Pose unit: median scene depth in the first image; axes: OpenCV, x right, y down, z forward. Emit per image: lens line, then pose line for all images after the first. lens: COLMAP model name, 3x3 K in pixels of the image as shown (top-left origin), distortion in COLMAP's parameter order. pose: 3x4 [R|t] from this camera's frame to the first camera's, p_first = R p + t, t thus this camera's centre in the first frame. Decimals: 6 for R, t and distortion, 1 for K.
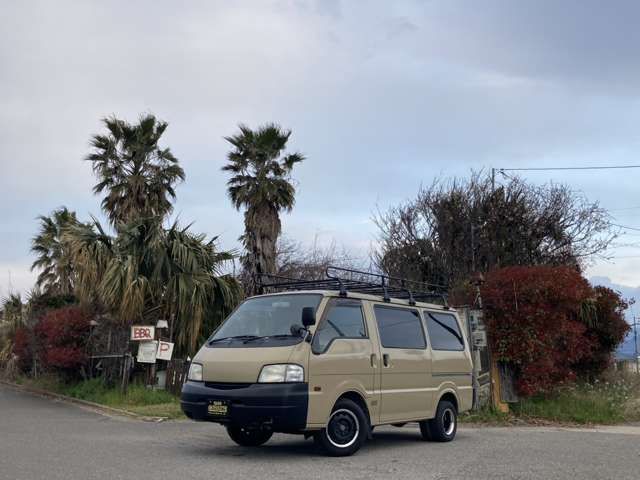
lens RADIAL K [[664.6, 0, 326.4], [0, 664.6, 249.1], [0, 0, 1]] dist [0.027311, 0.000000]
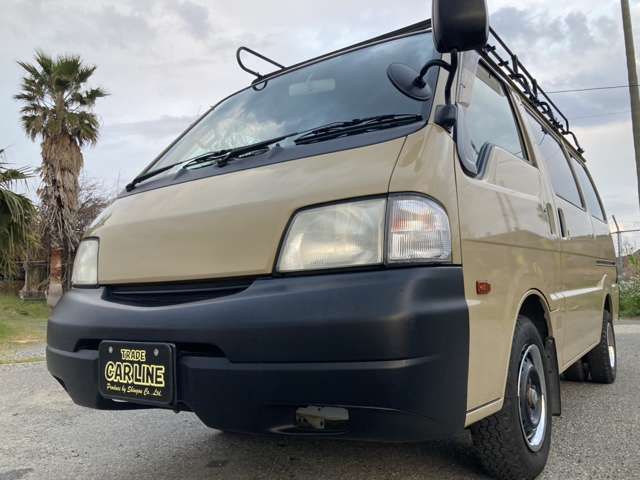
lens RADIAL K [[522.4, 0, 324.7], [0, 522.4, 233.9], [0, 0, 1]] dist [0.026390, -0.008079]
pose [[0.927833, -0.005888, 0.372948, -0.035843], [-0.016063, 0.998317, 0.055723, 0.037040], [-0.372649, -0.057692, 0.926177, 0.169938]]
